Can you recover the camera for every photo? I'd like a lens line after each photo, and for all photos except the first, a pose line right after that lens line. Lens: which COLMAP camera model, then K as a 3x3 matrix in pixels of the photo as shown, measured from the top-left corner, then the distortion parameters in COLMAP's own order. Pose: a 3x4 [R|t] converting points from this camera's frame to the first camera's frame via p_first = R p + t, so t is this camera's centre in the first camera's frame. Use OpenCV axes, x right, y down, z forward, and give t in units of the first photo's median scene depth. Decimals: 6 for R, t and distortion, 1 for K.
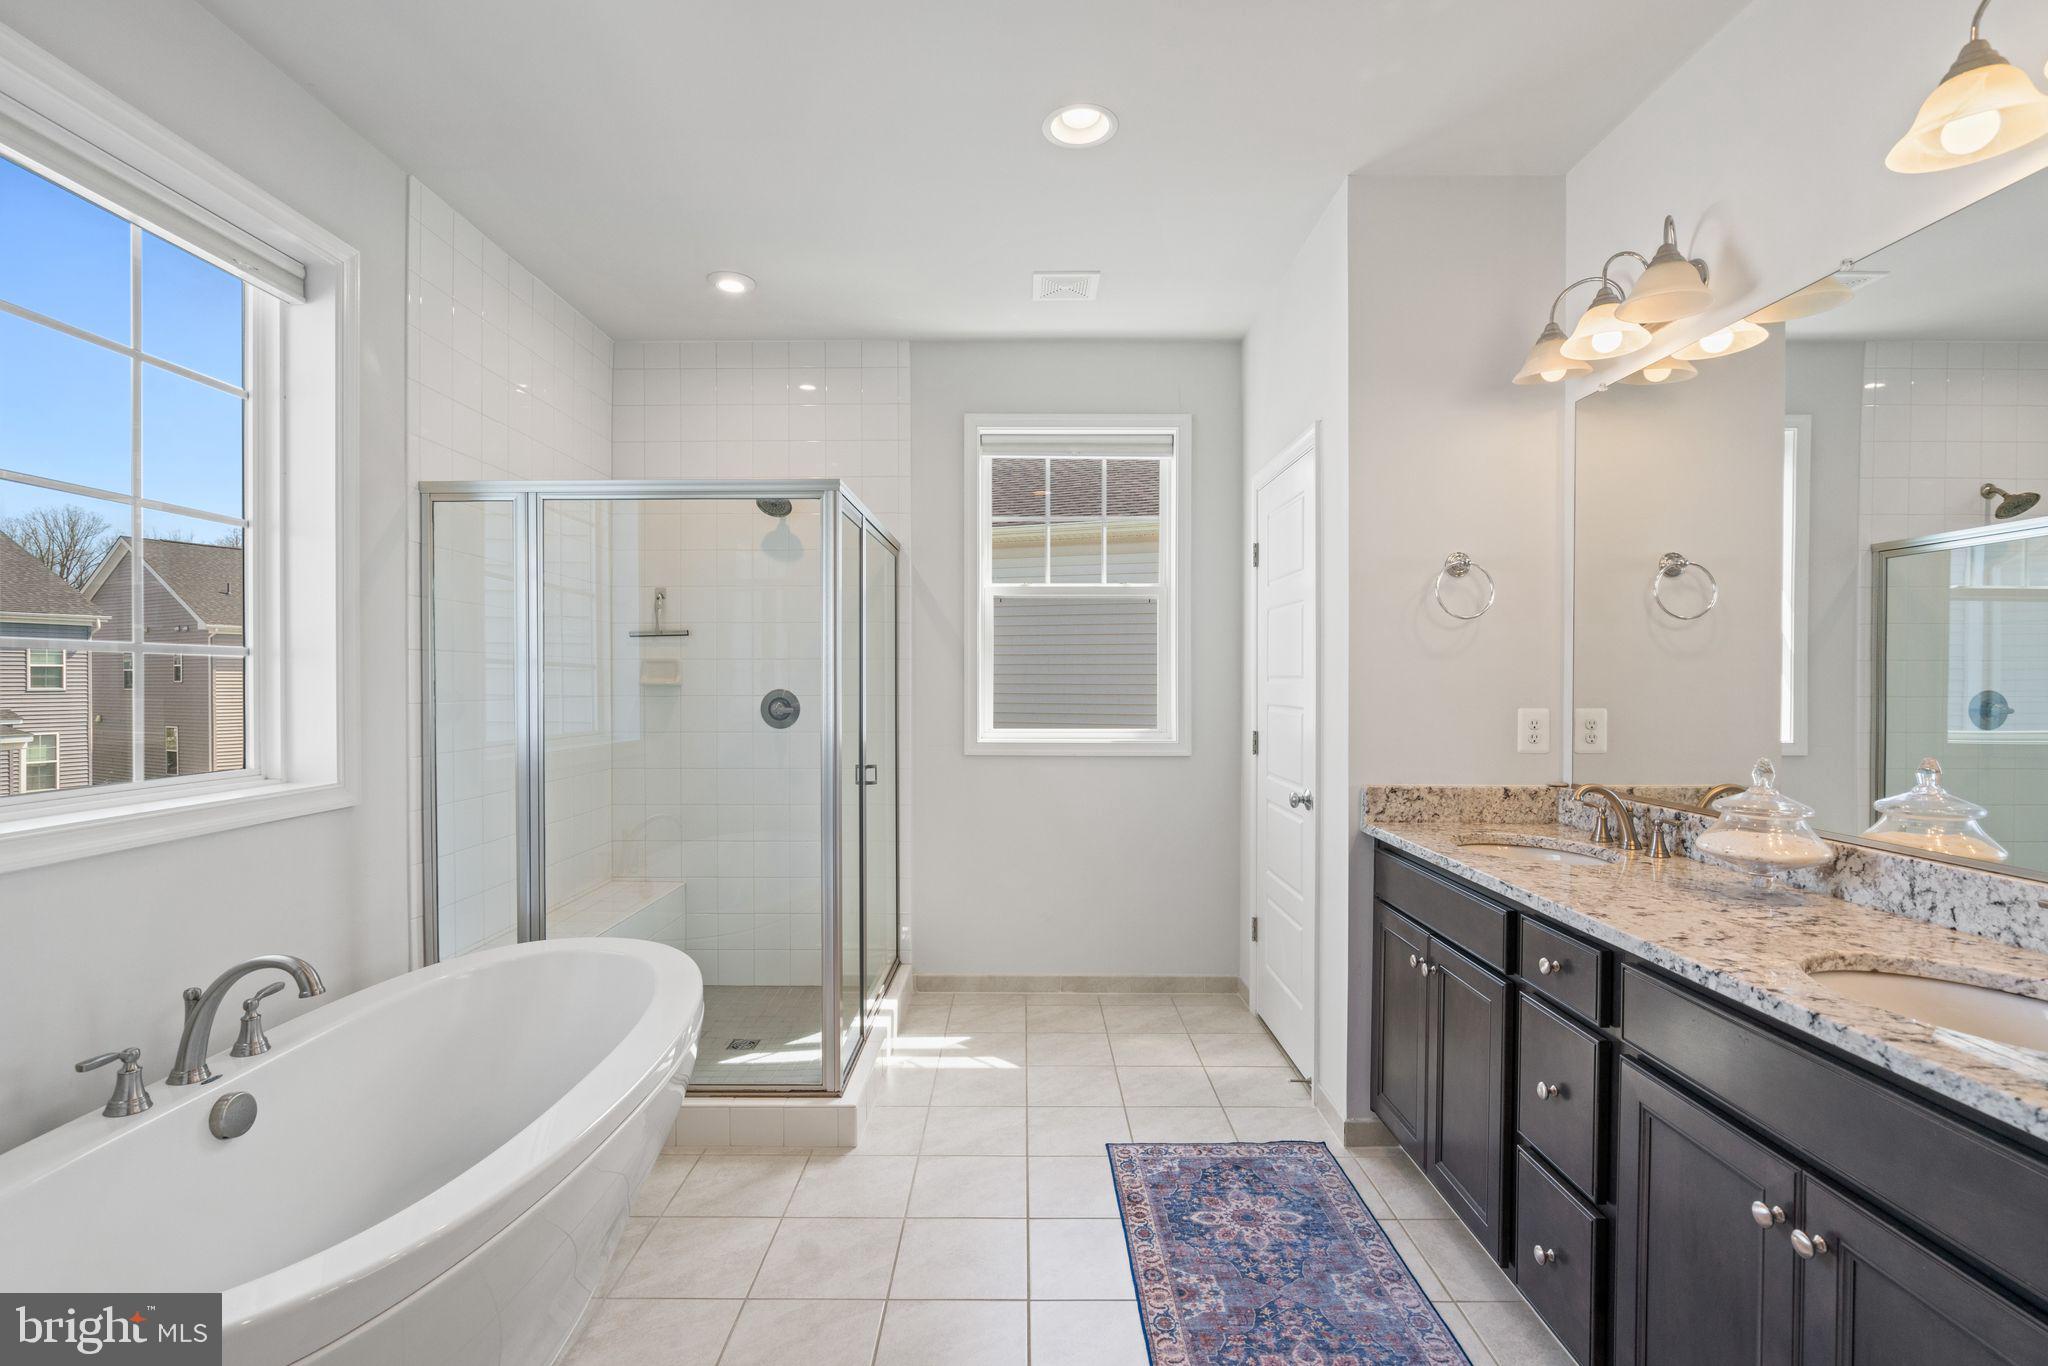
lens RADIAL K [[942.1, 0, 1018.5], [0, 942.1, 682.8], [0, 0, 1]] dist [-0.011593, 0.005237]
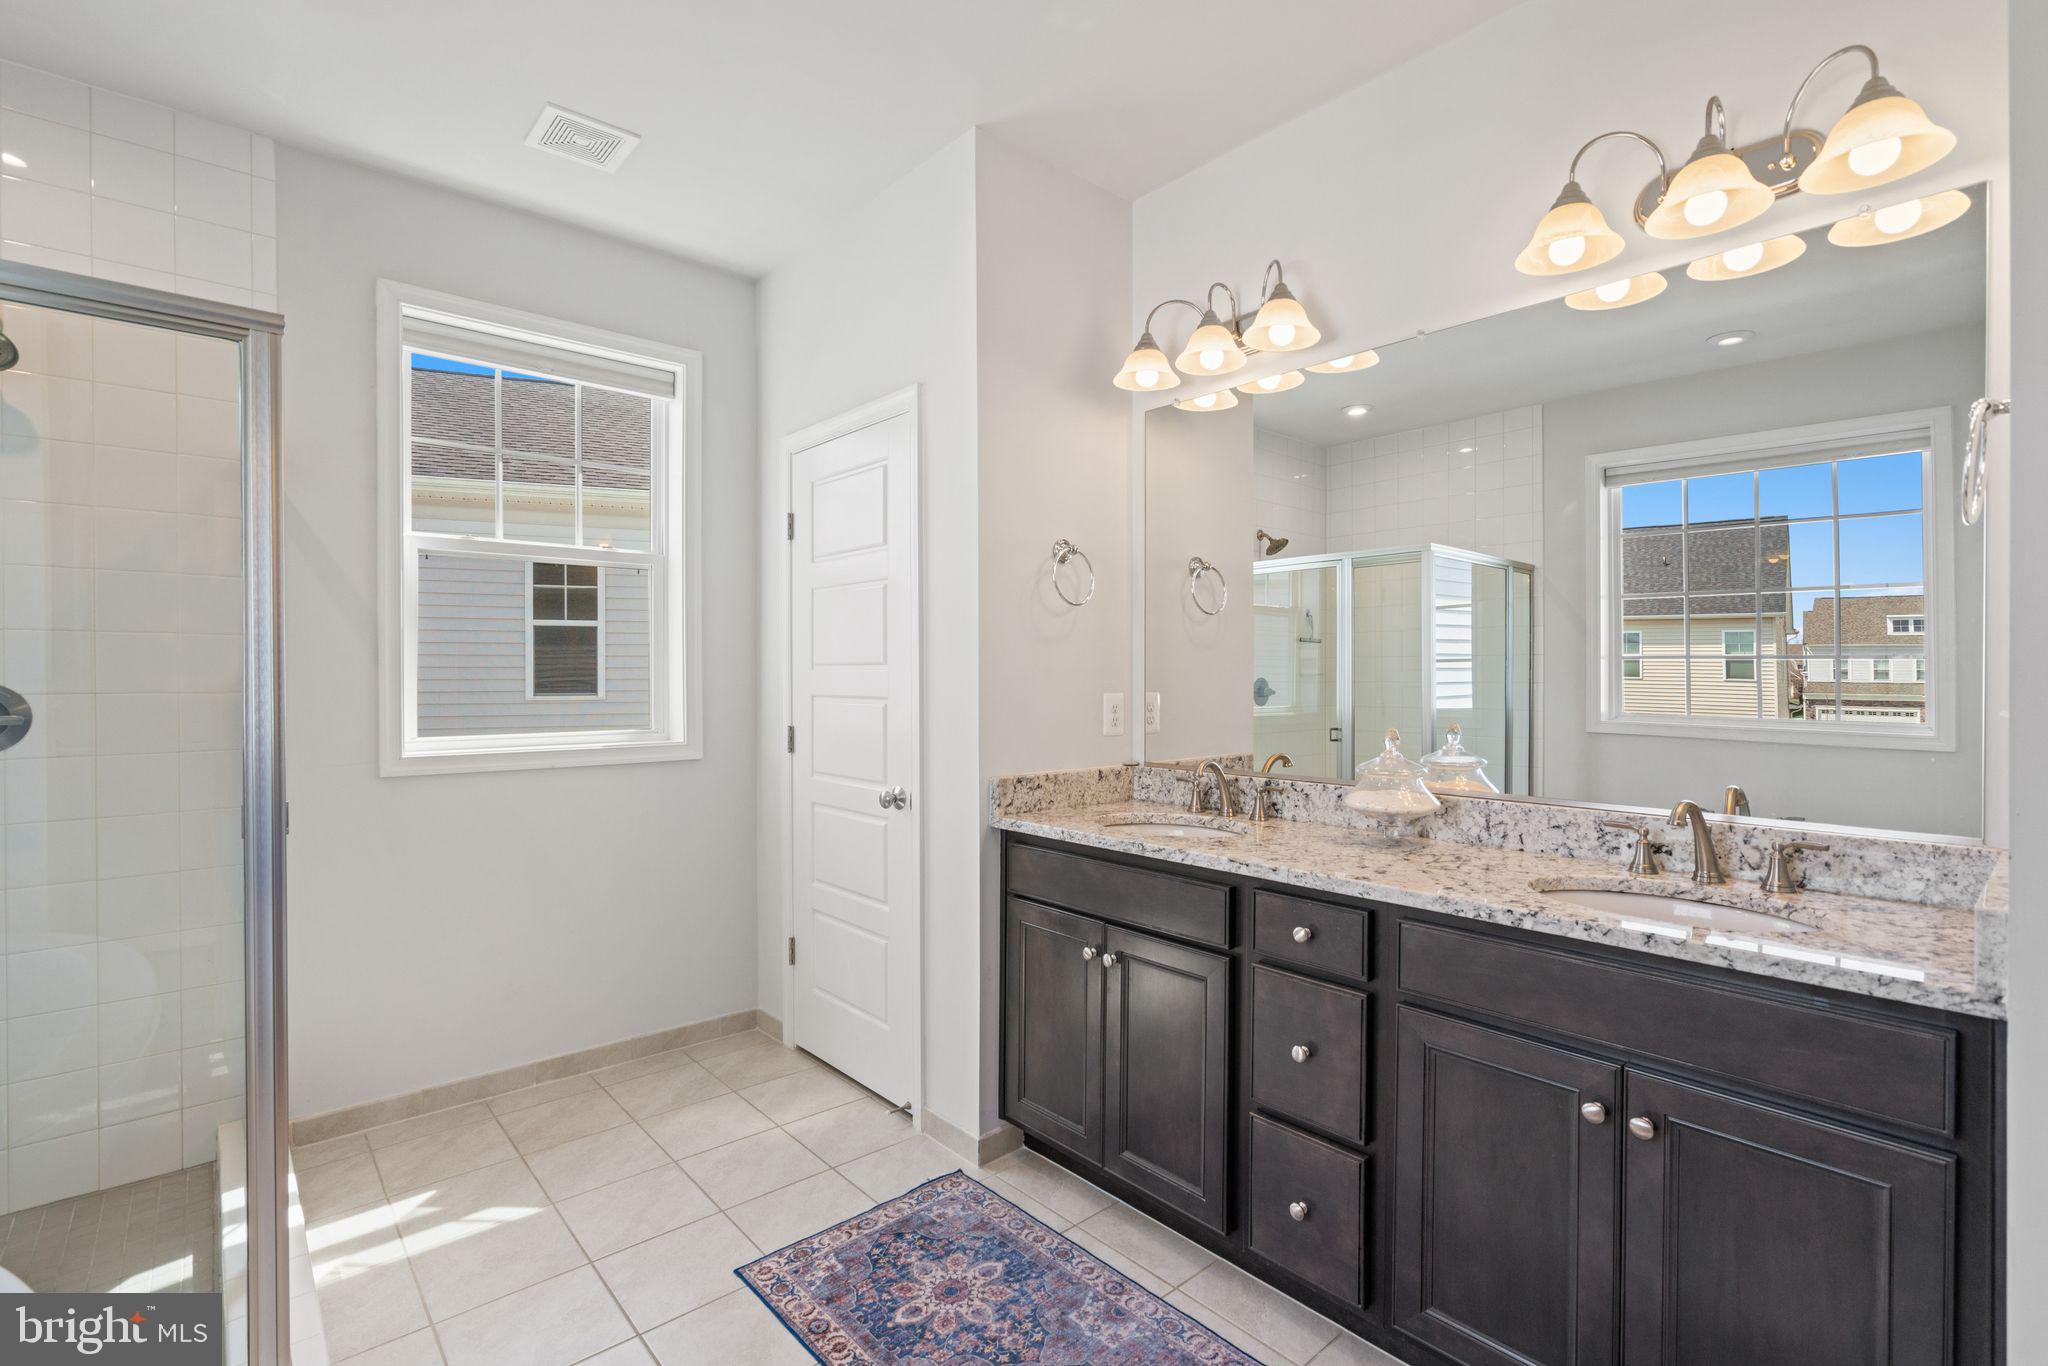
lens RADIAL K [[942.1, 0, 1023.0], [0, 942.1, 679.0], [0, 0, 1]] dist [-0.011593, 0.005237]
pose [[0.749625, -0.004237, 0.661850, -0.236366], [0.004502, 0.999989, 0.001302, 0.009421], [-0.661848, 0.002004, 0.749636, 0.273699]]
